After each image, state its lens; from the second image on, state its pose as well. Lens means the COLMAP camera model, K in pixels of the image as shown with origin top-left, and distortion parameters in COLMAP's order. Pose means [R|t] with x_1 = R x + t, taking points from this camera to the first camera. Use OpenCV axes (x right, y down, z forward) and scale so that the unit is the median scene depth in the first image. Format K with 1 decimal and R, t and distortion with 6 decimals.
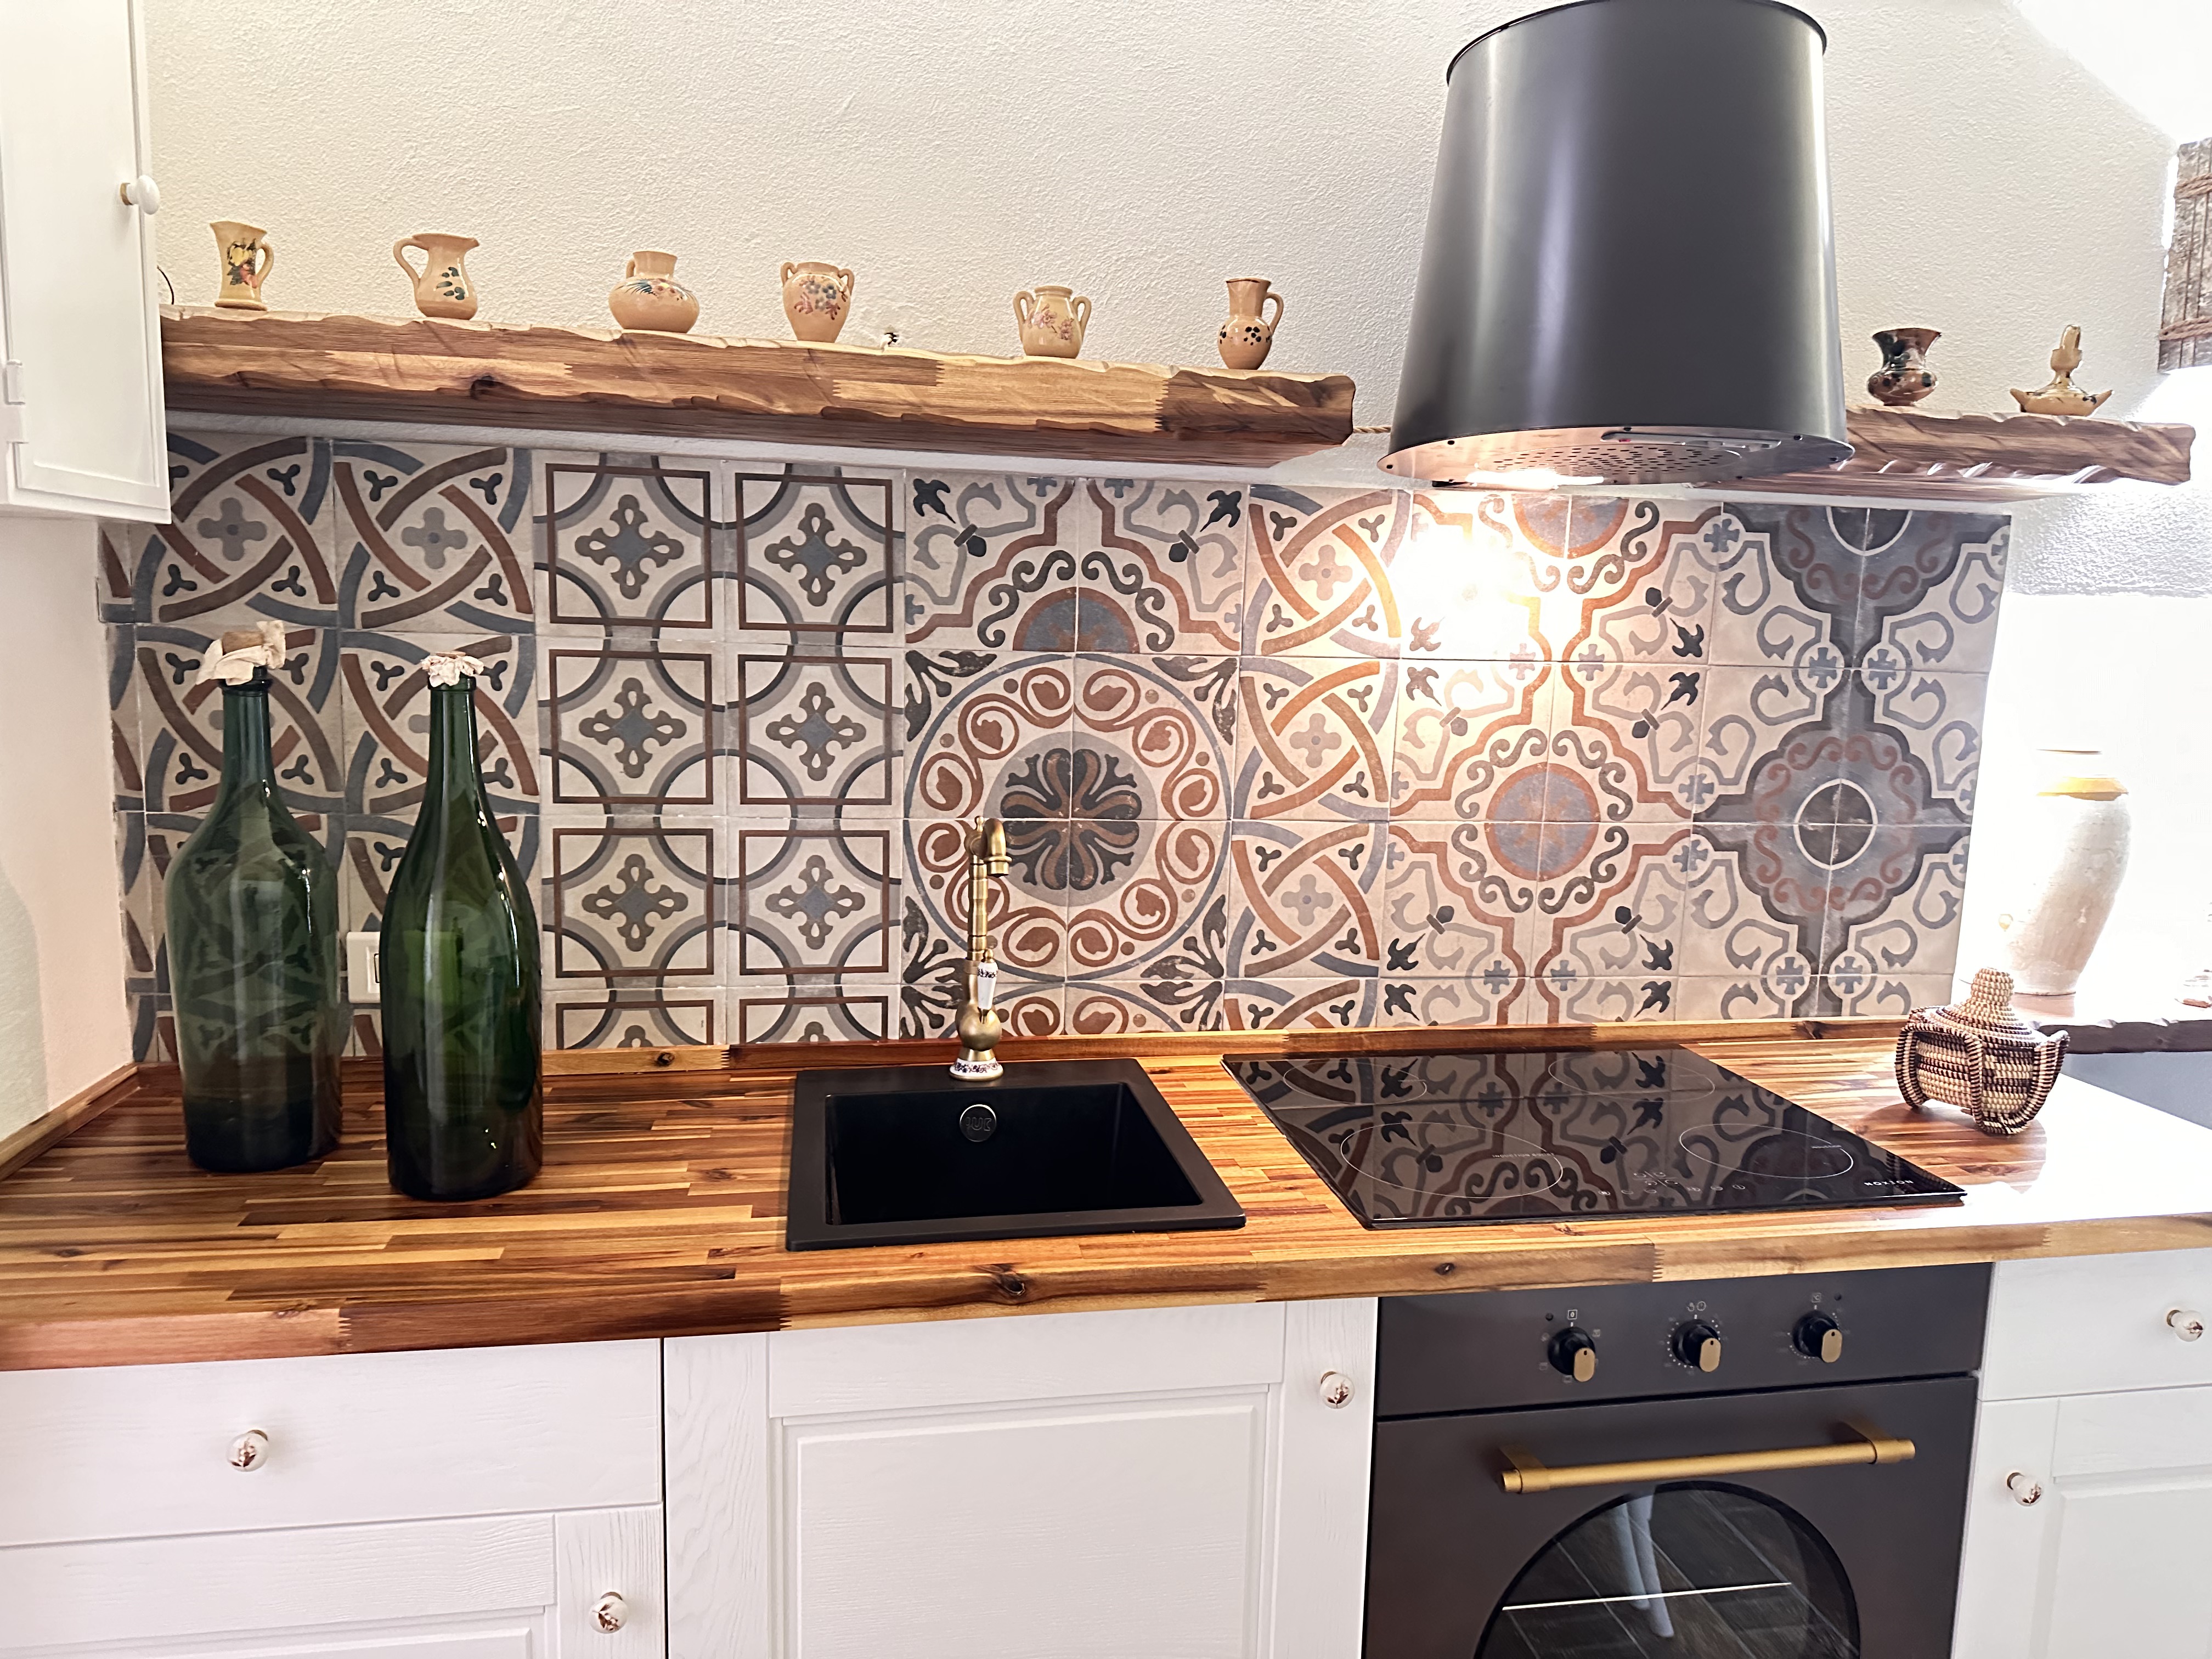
lens RADIAL K [[1555.3, 0, 1108.4], [0, 1555.3, 835.9], [0, 0, 1]] dist [0.155796, -0.305437]
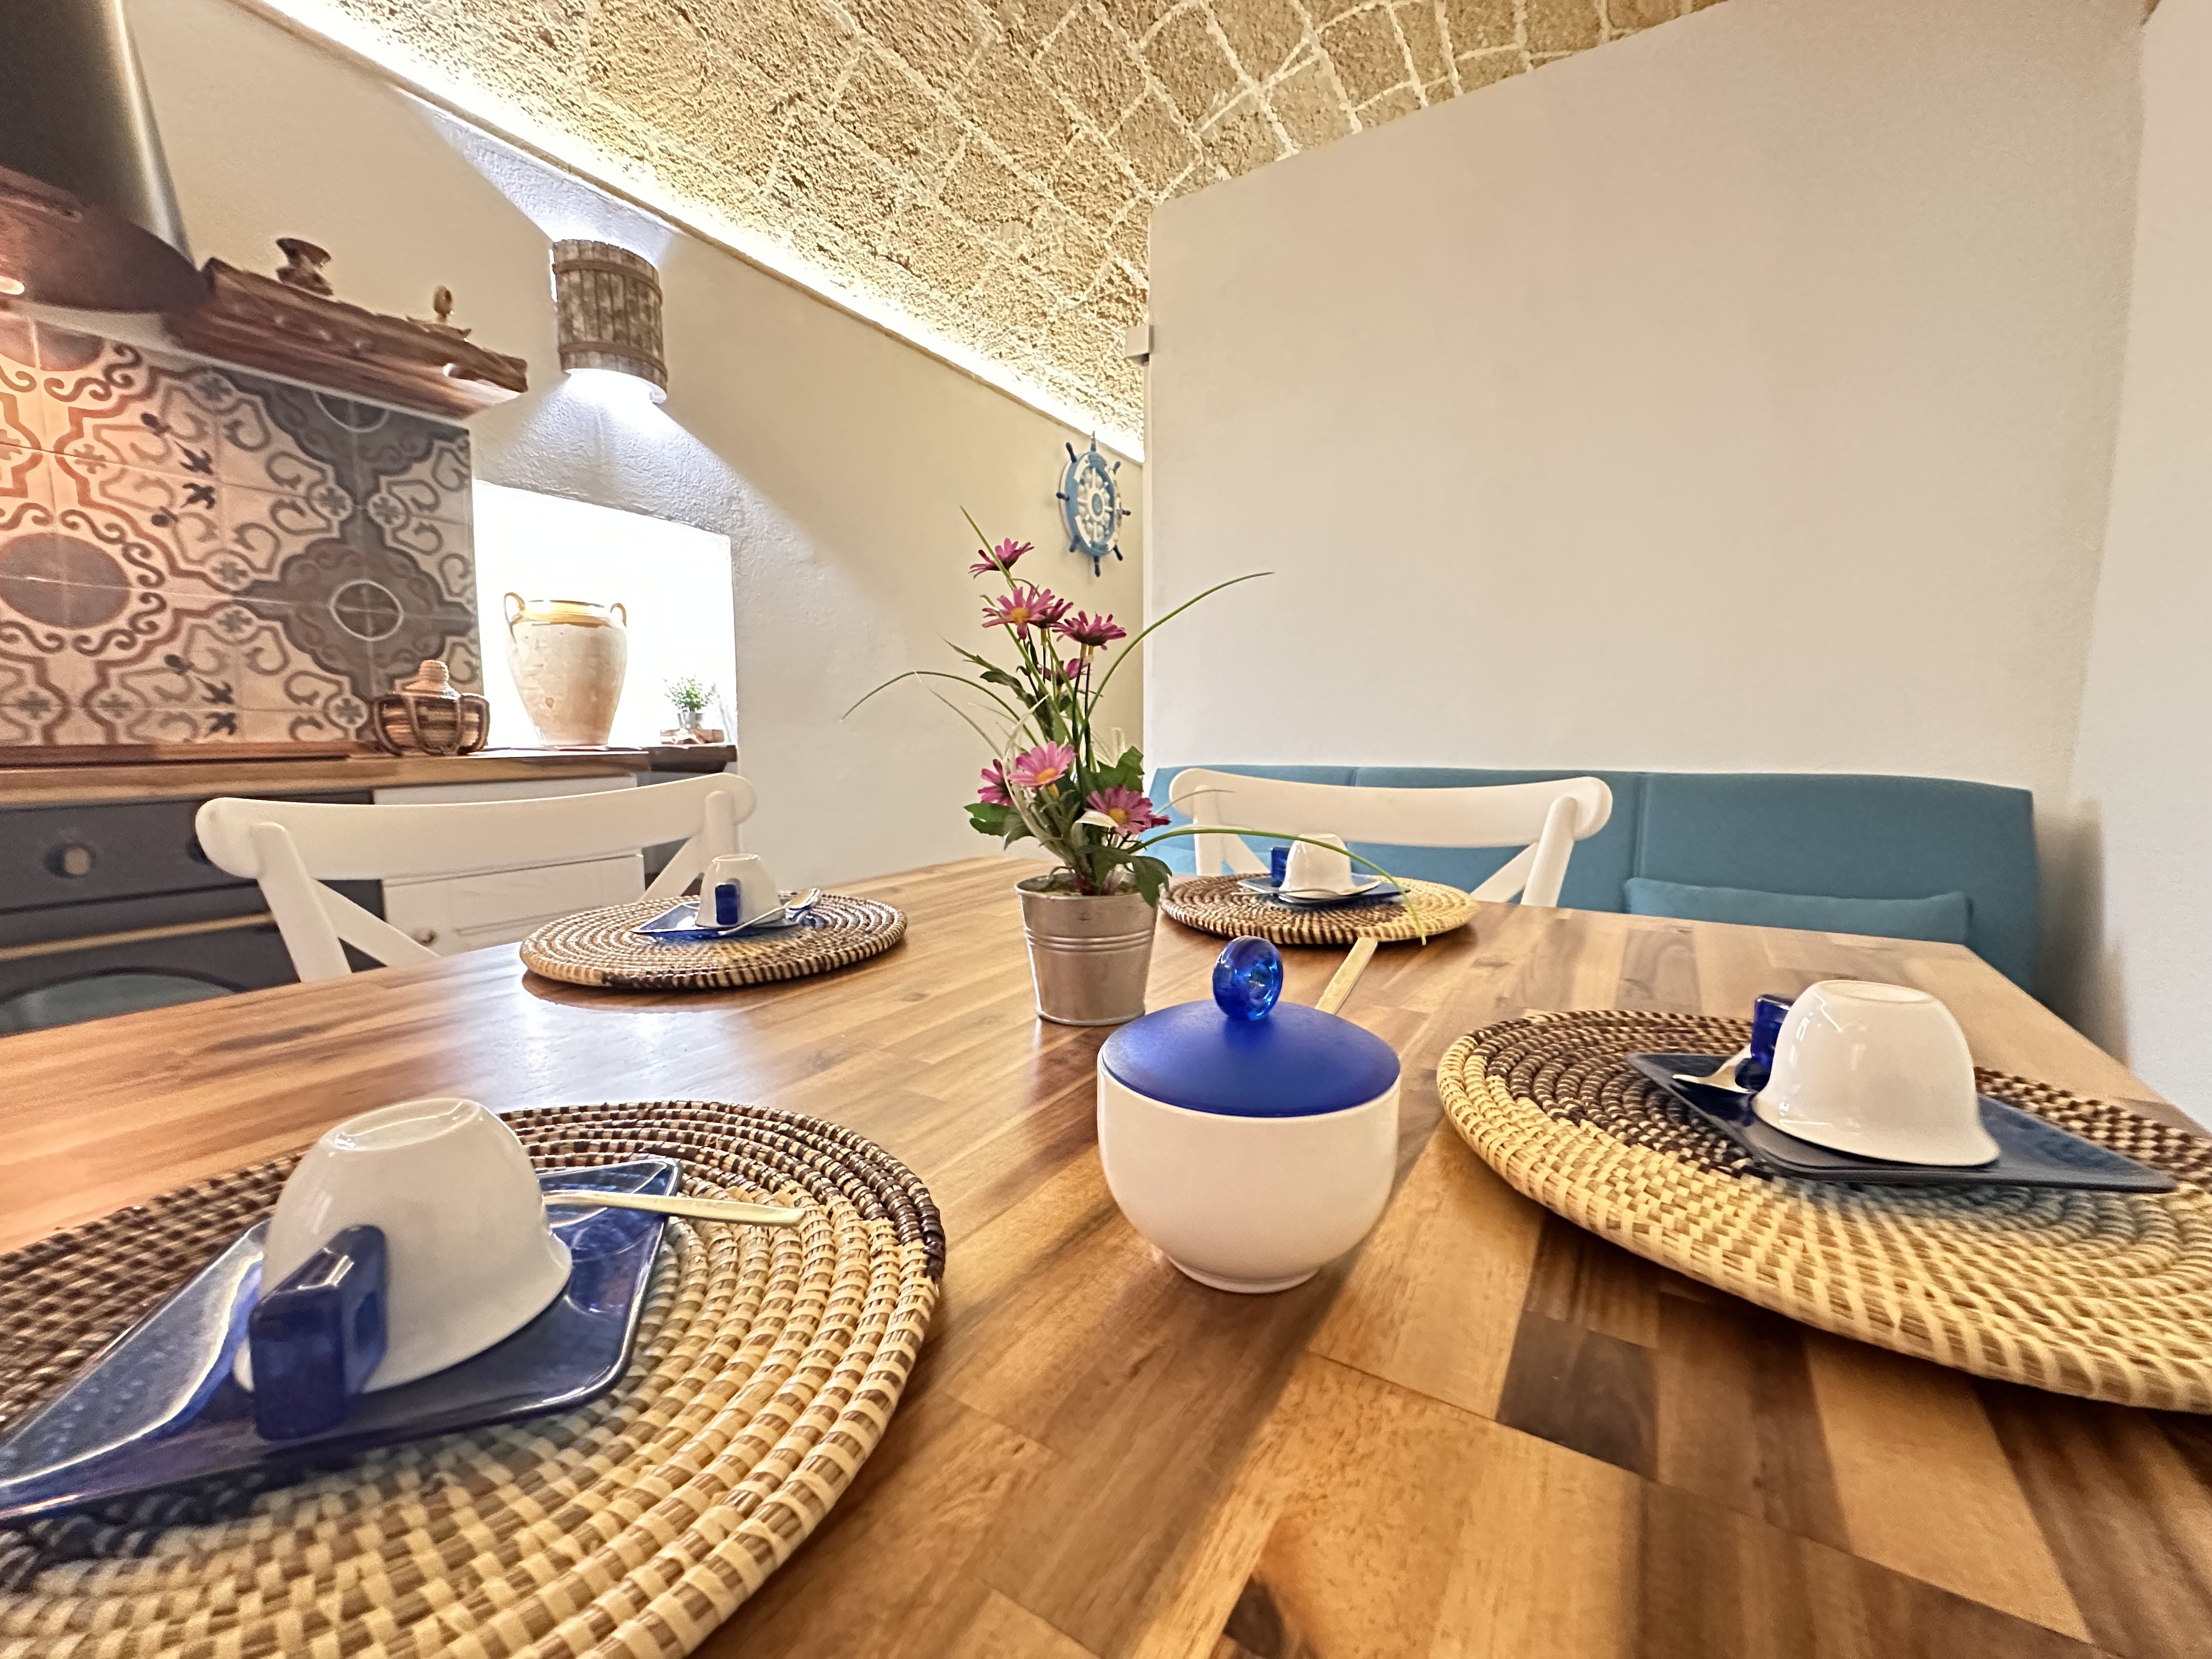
lens RADIAL K [[889.6, 0, 1109.1], [0, 889.6, 830.0], [0, 0, 1]] dist [-0.003111, 0.000327]
pose [[0.681799, -0.106180, 0.723793, 0.332031], [0.121987, 0.992059, 0.030625, 0.291517], [-0.721297, 0.067413, 0.689337, -0.110143]]
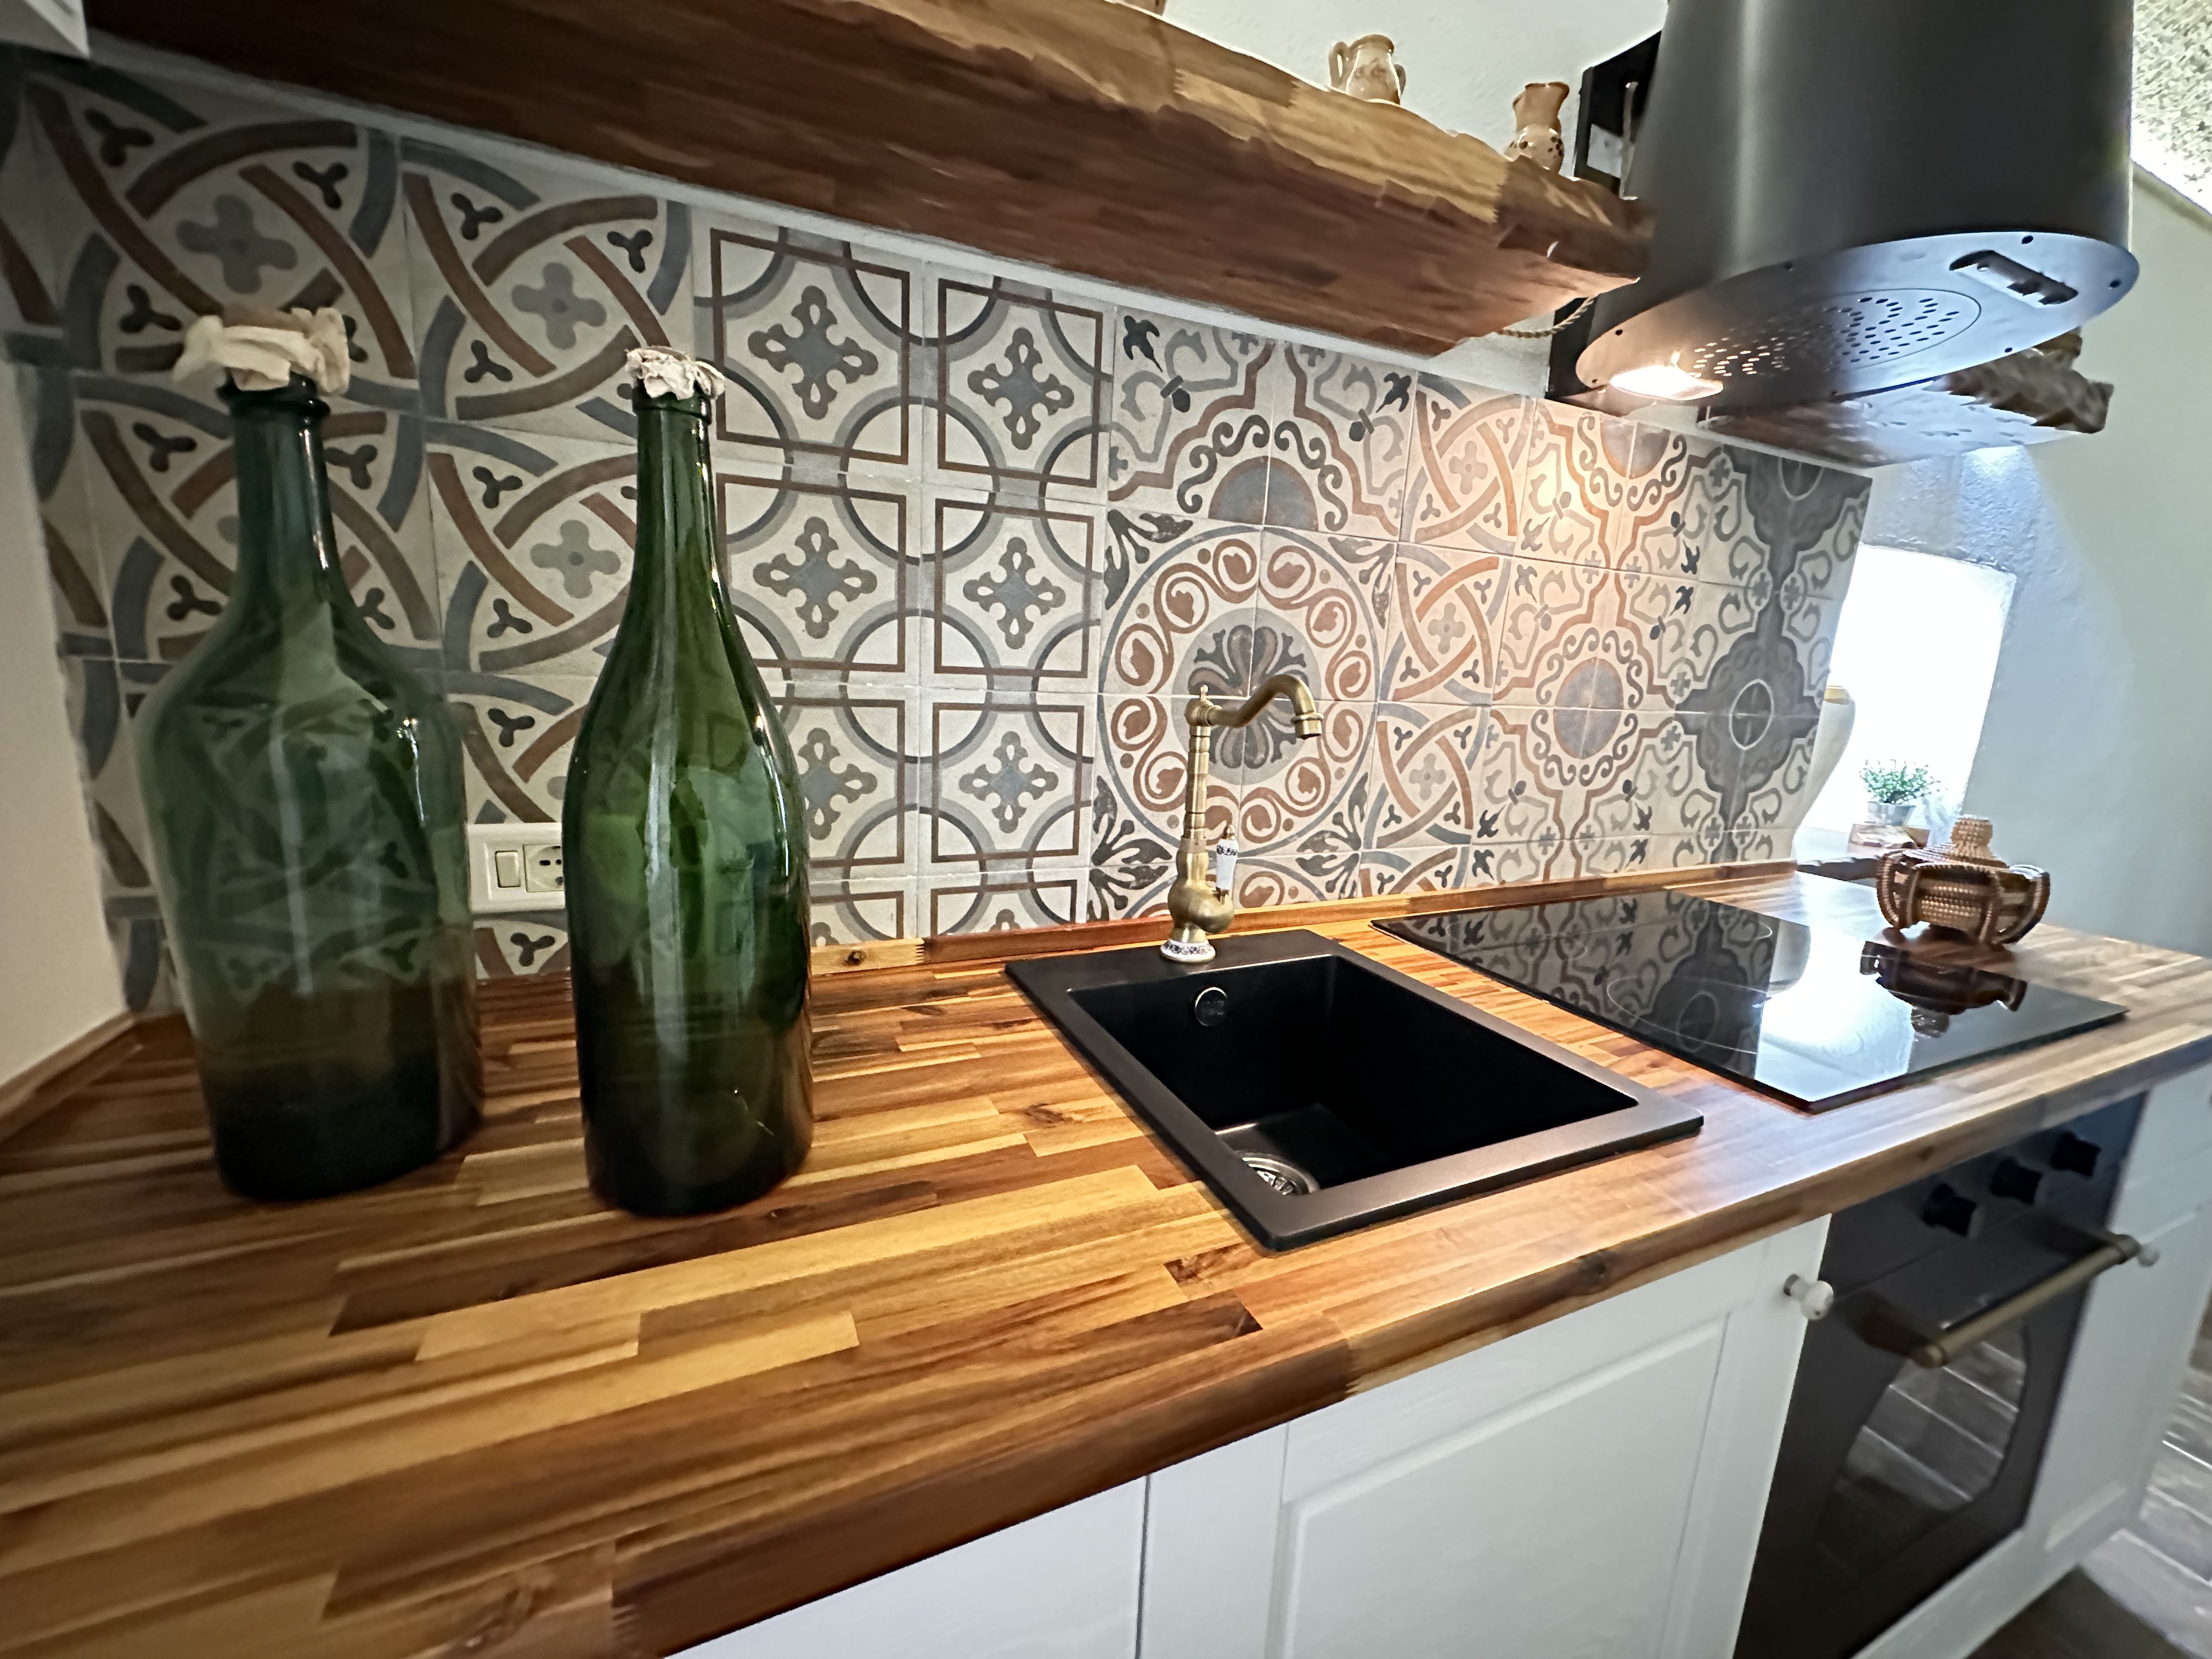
lens RADIAL K [[889.6, 0, 1109.1], [0, 889.6, 830.0], [0, 0, 1]] dist [-0.003111, 0.000327]
pose [[0.968575, -0.029518, 0.246965, -0.256345], [0.014987, 0.998055, 0.060513, 0.038706], [-0.248271, -0.054910, 0.967133, 0.460803]]
